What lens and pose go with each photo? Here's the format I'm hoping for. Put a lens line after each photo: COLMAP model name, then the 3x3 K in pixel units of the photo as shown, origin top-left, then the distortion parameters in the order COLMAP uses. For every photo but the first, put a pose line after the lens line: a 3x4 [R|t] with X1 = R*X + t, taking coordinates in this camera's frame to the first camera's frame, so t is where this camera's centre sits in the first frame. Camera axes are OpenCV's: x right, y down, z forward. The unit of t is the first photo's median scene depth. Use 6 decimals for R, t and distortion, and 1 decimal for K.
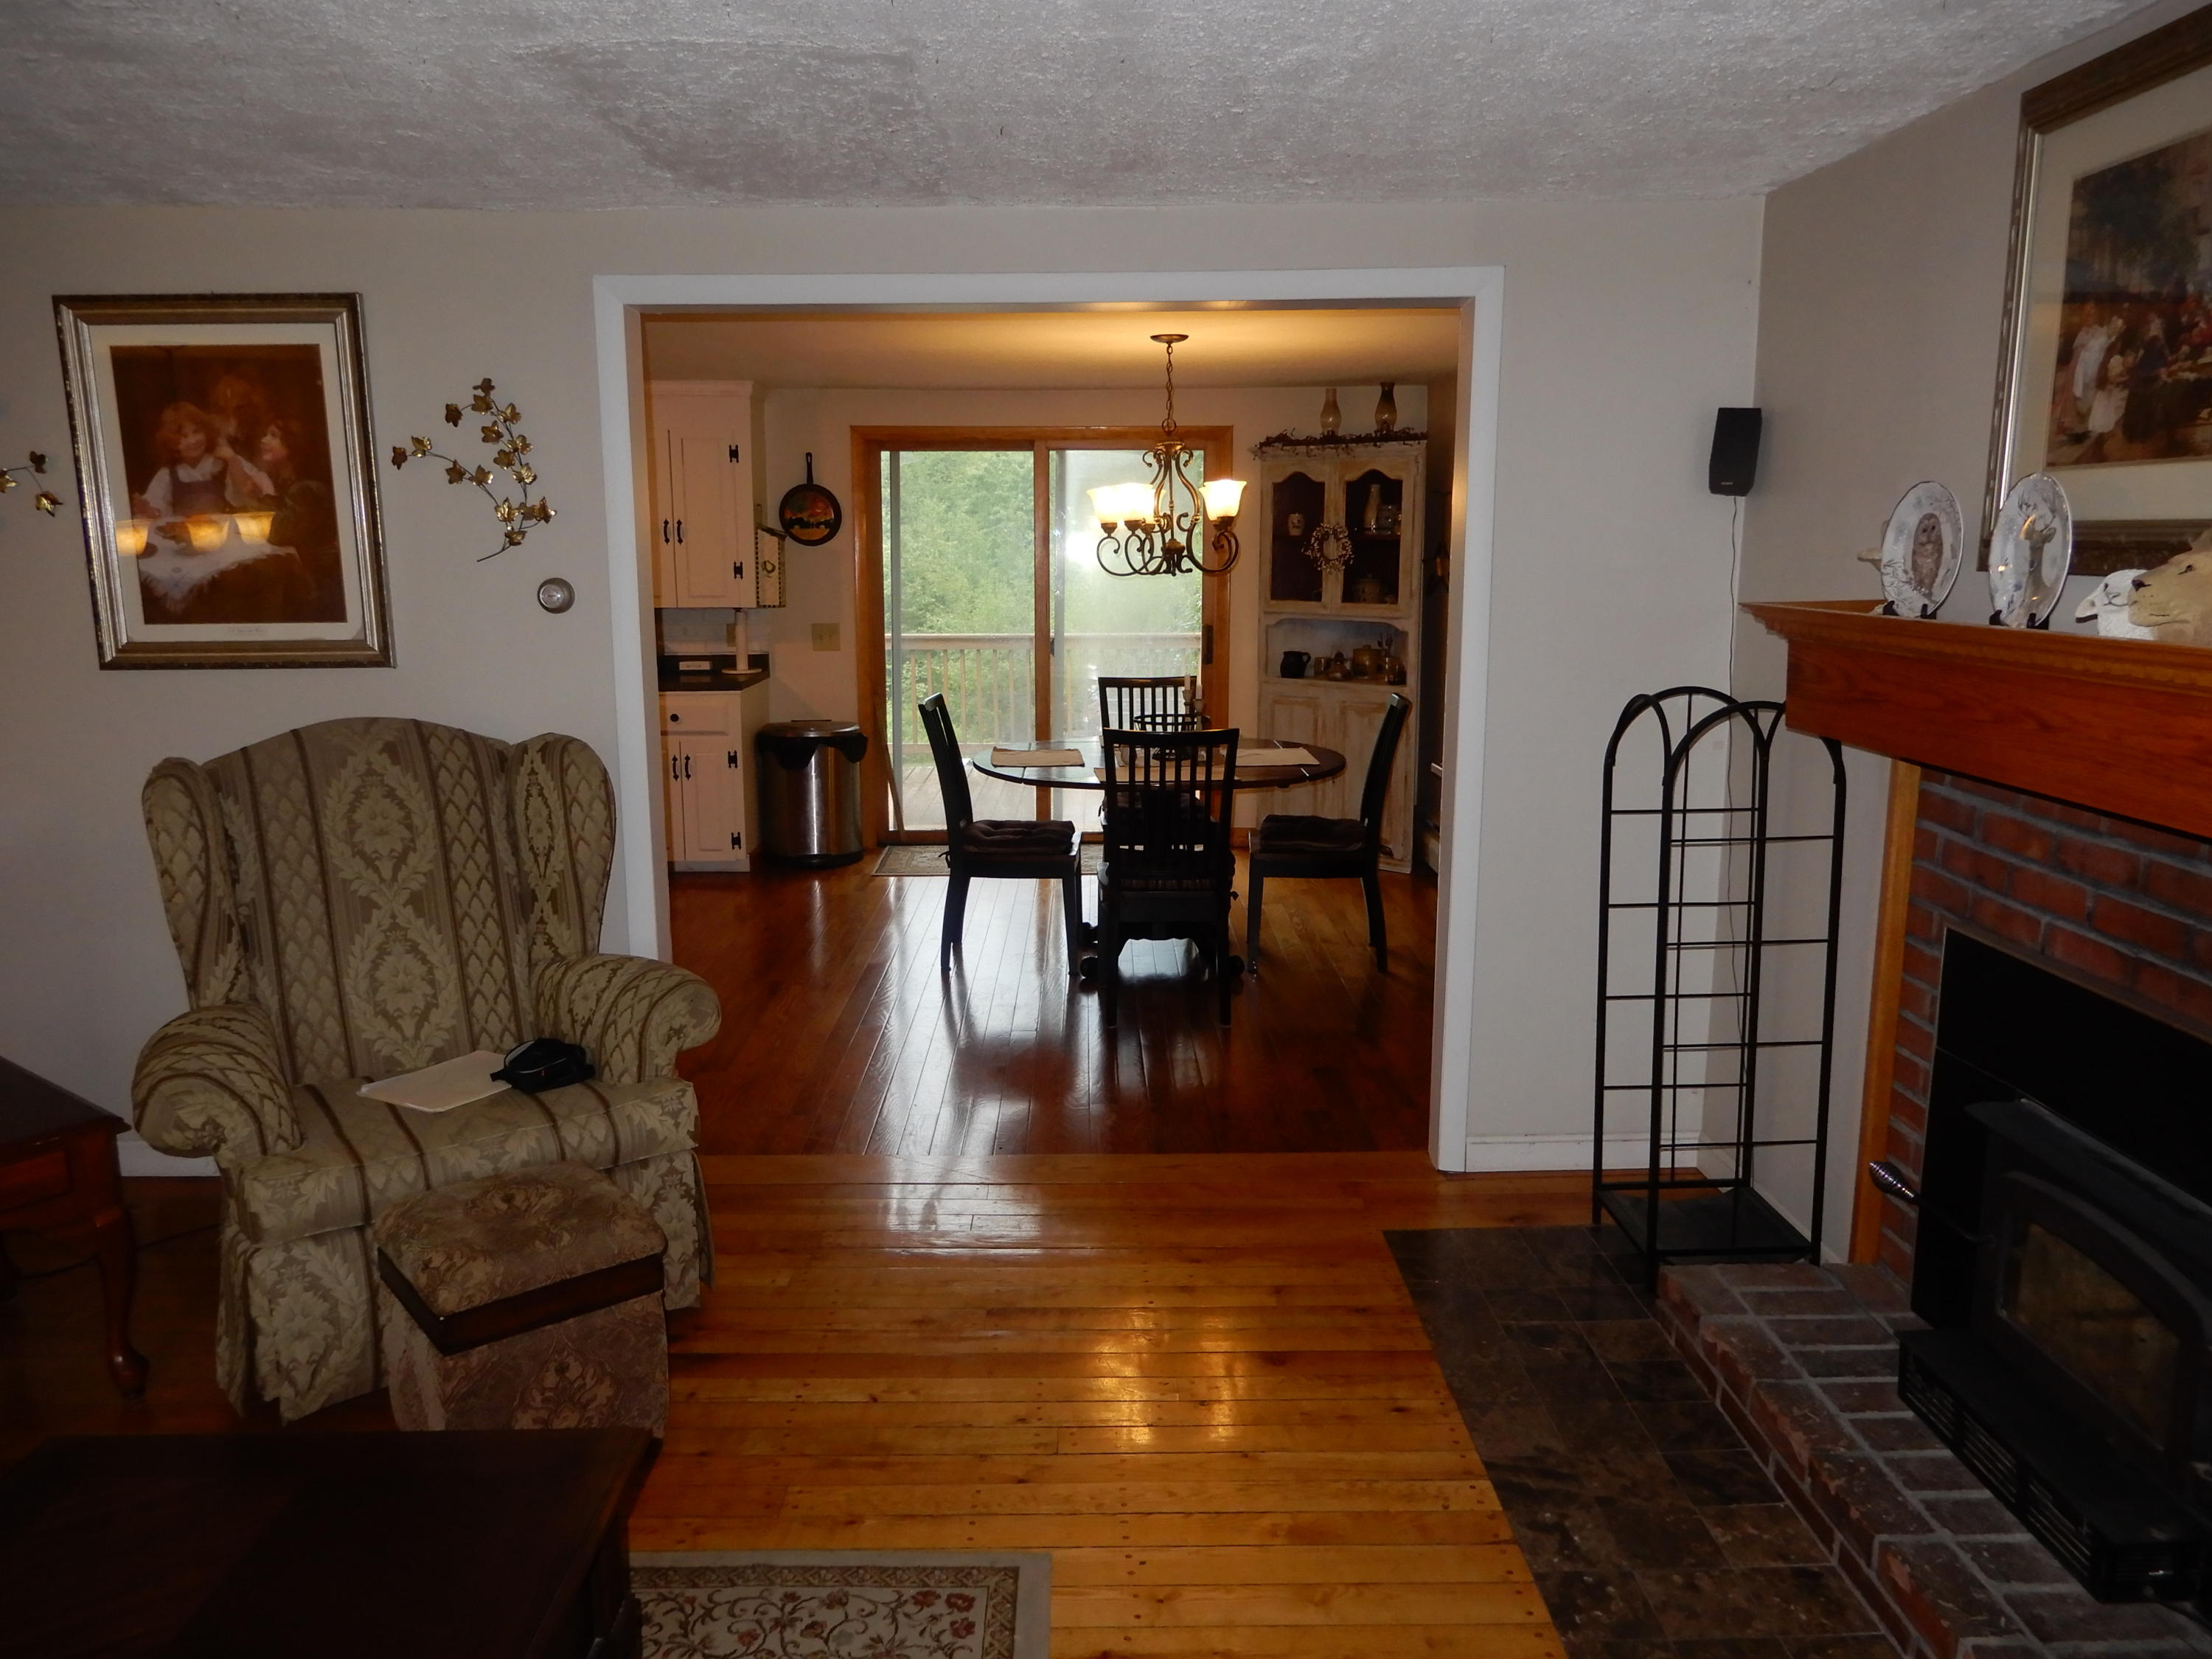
lens RADIAL K [[1571.5, 0, 1112.6], [0, 1571.5, 800.4], [0, 0, 1]] dist [0.004586, 0.001764]
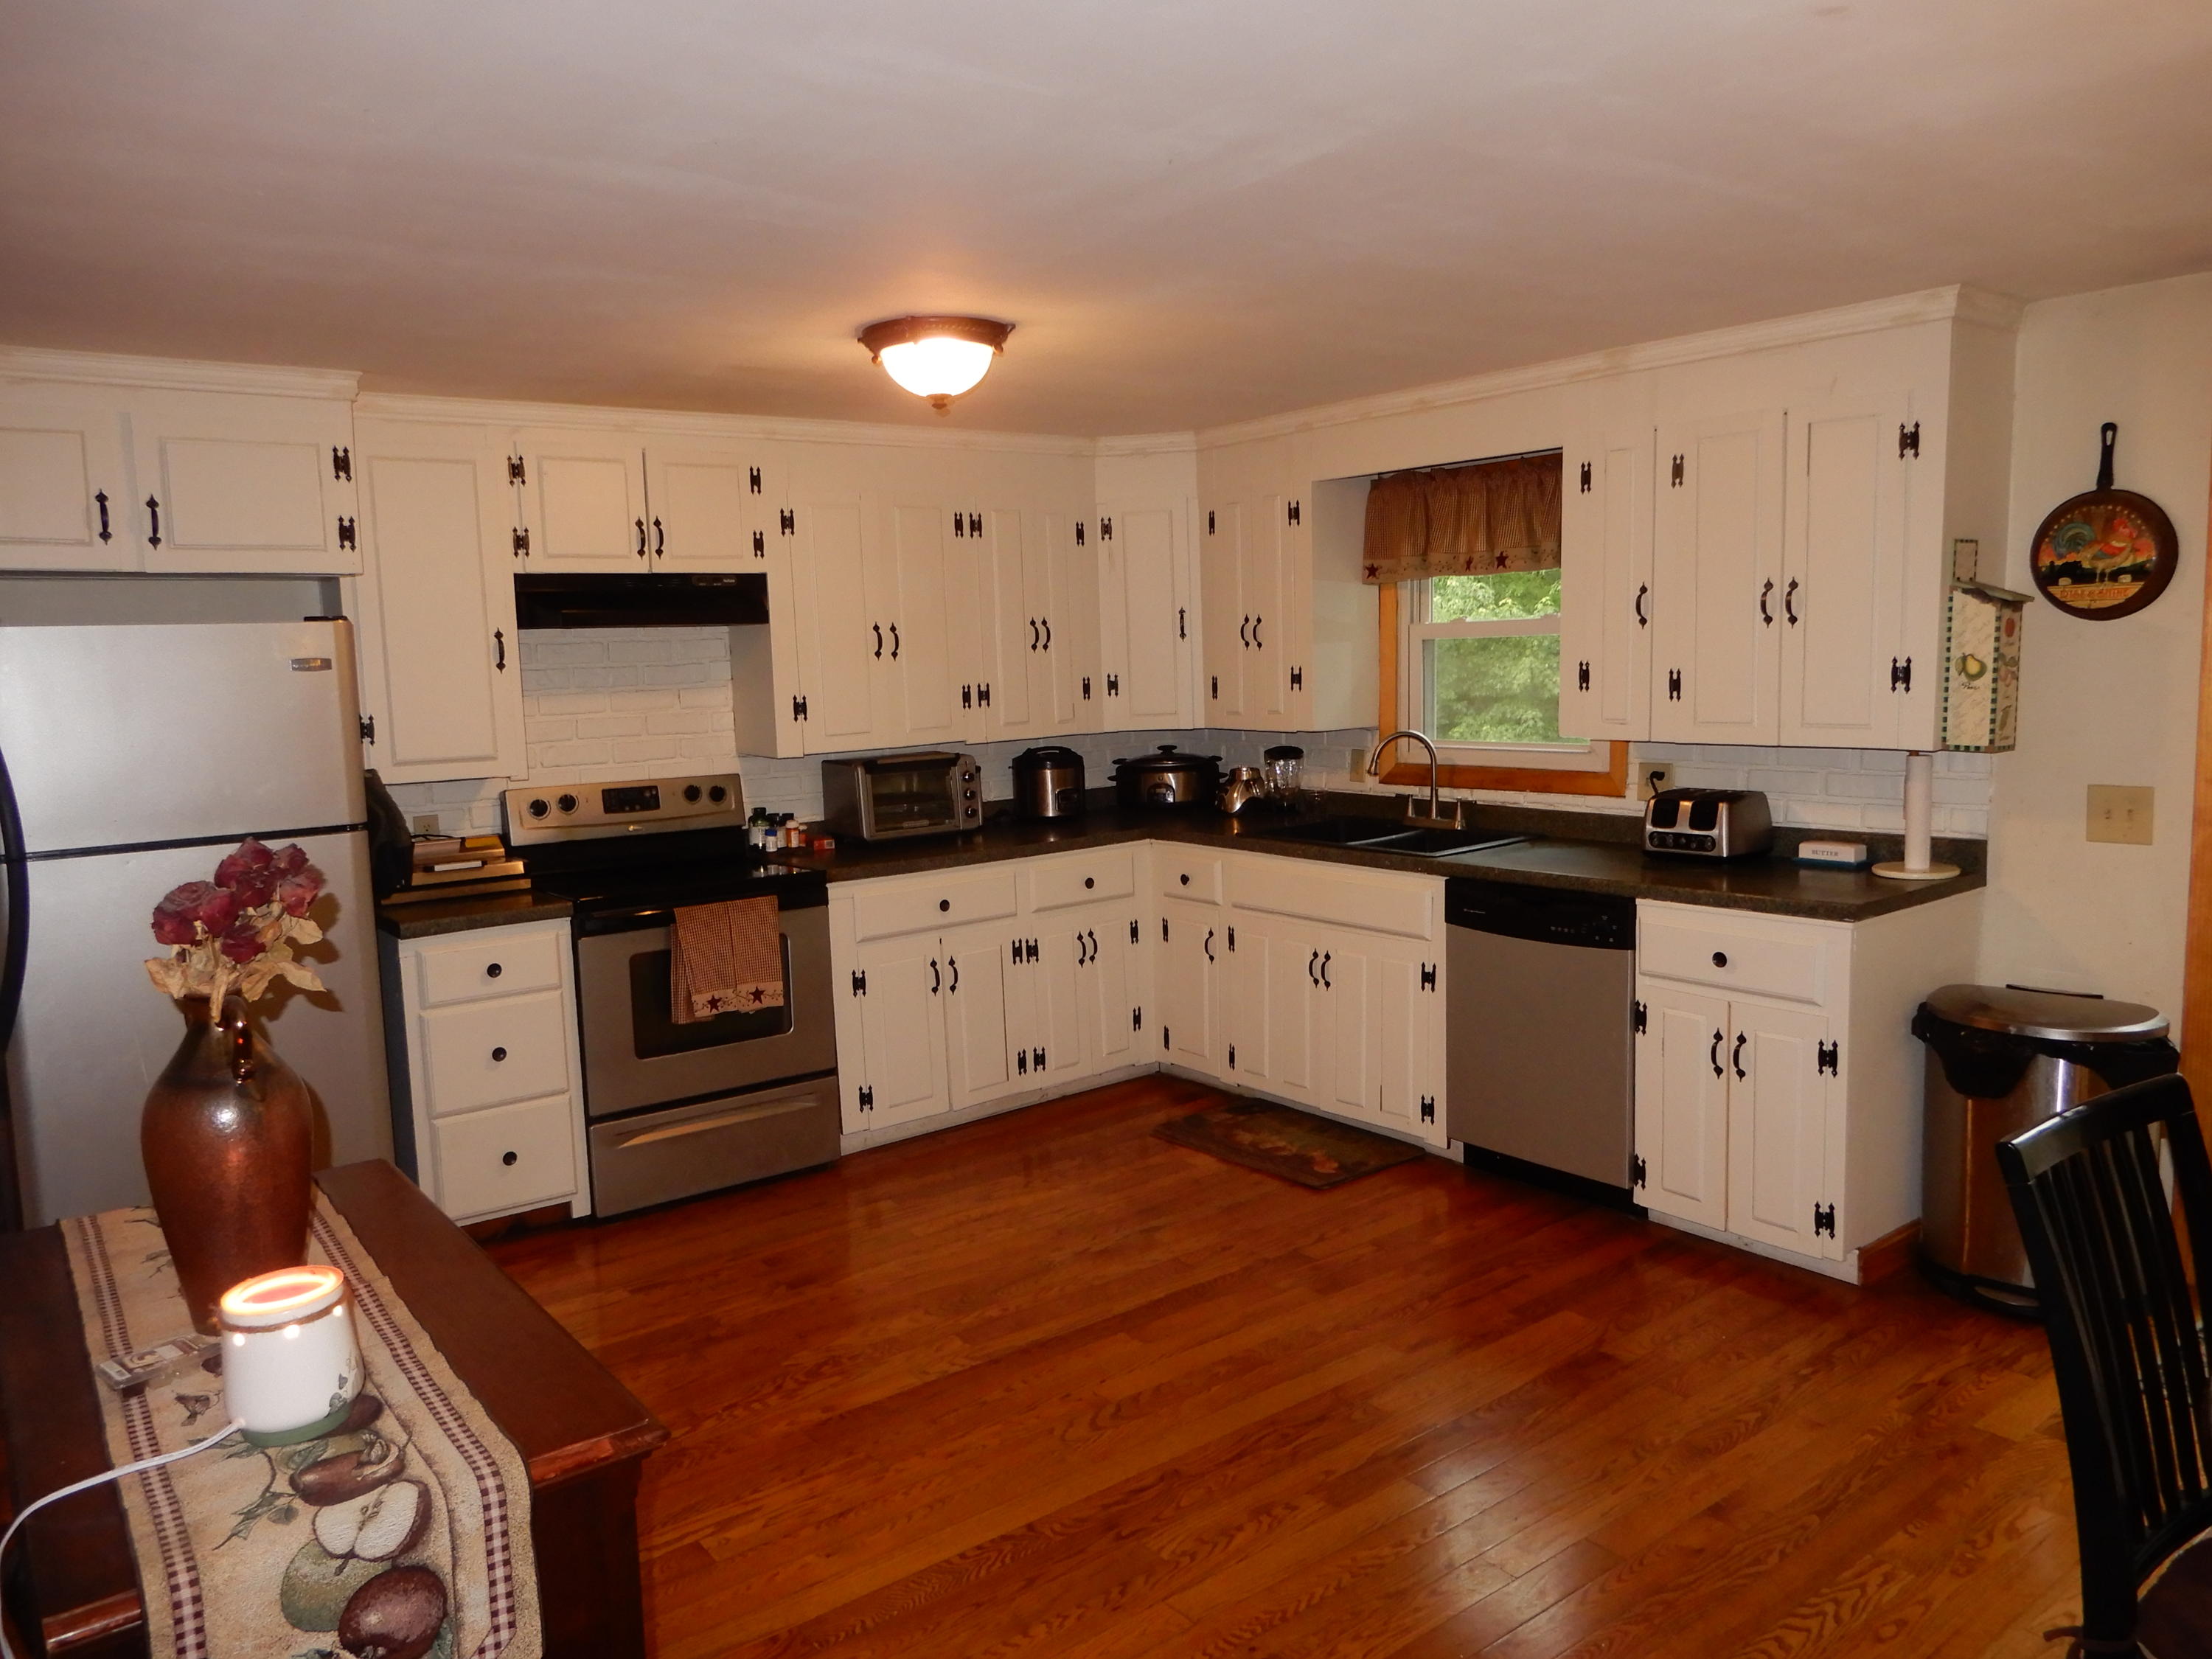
lens RADIAL K [[1571.5, 0, 1085.1], [0, 1571.5, 824.4], [0, 0, 1]] dist [0.004586, 0.001764]
pose [[0.607852, 0.072386, -0.790744, 0.003326], [-0.099675, 0.994915, 0.014455, -0.138443], [0.787770, 0.070031, 0.611976, 0.848948]]
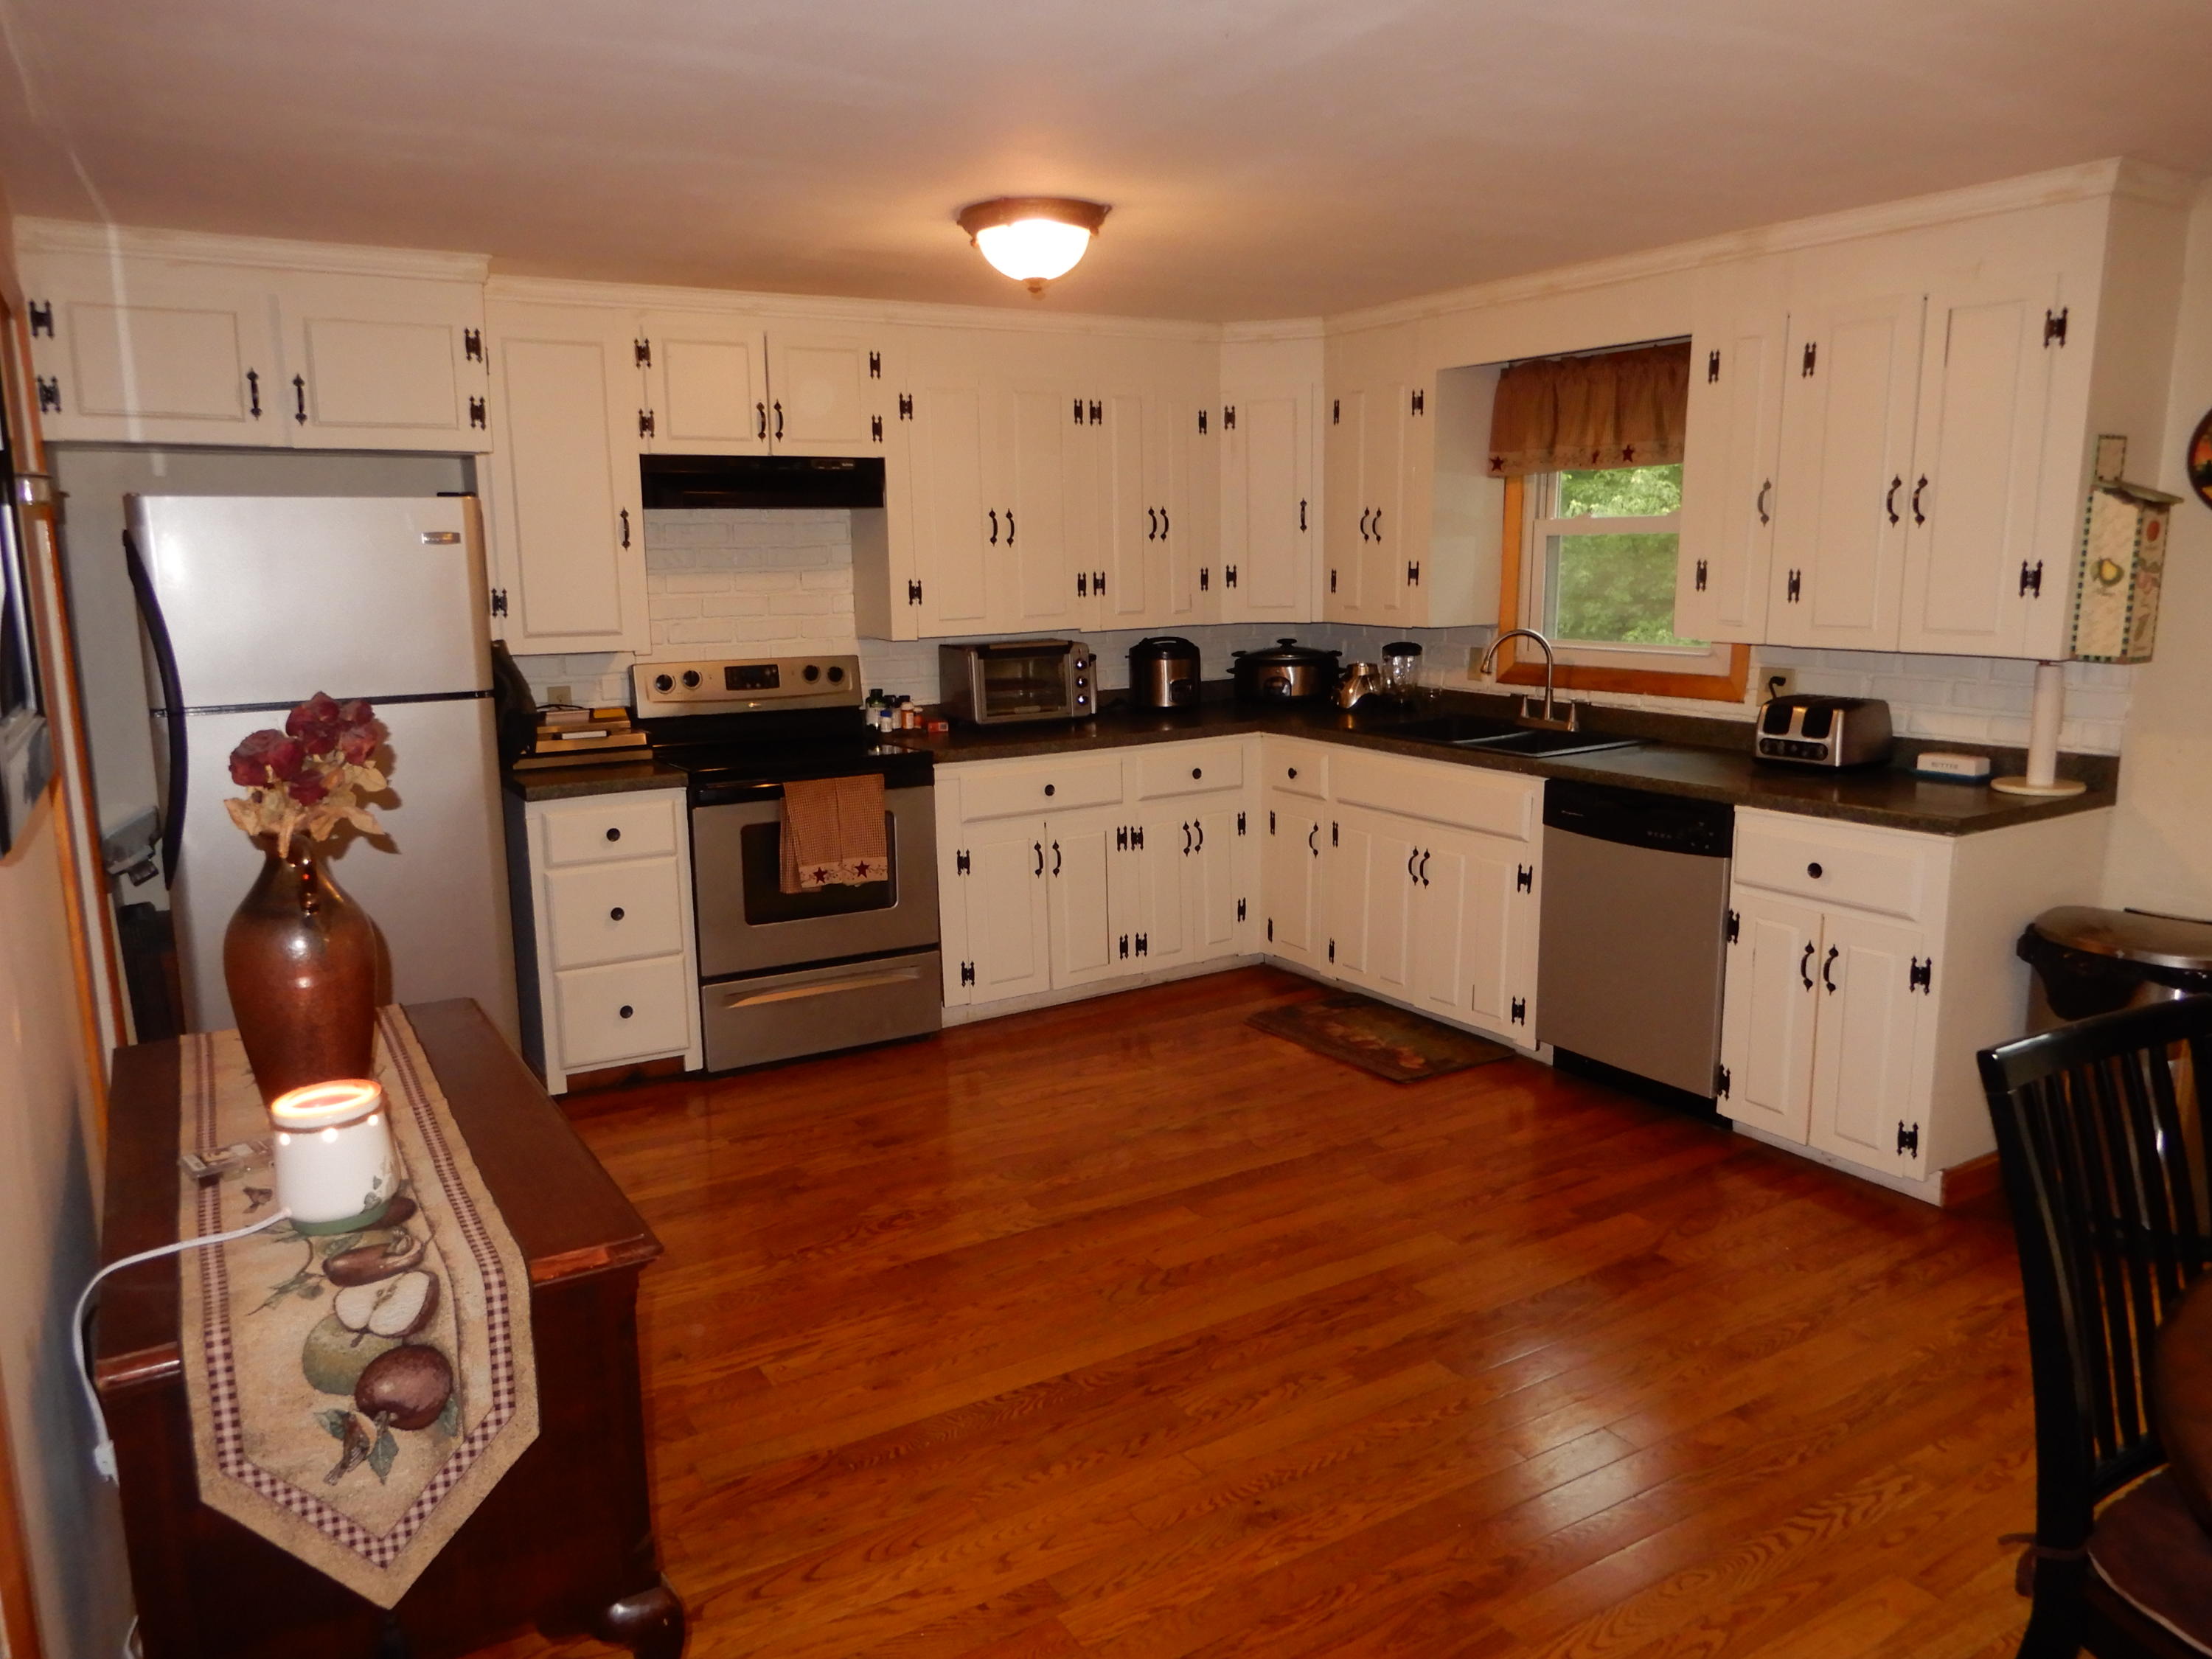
lens RADIAL K [[1571.5, 0, 1092.9], [0, 1571.5, 822.9], [0, 0, 1]] dist [0.004586, 0.001764]
pose [[0.516567, 0.144464, -0.843972, 0.044628], [-0.127674, 0.987641, 0.090911, -0.139049], [0.846674, 0.060792, 0.528627, 0.884240]]
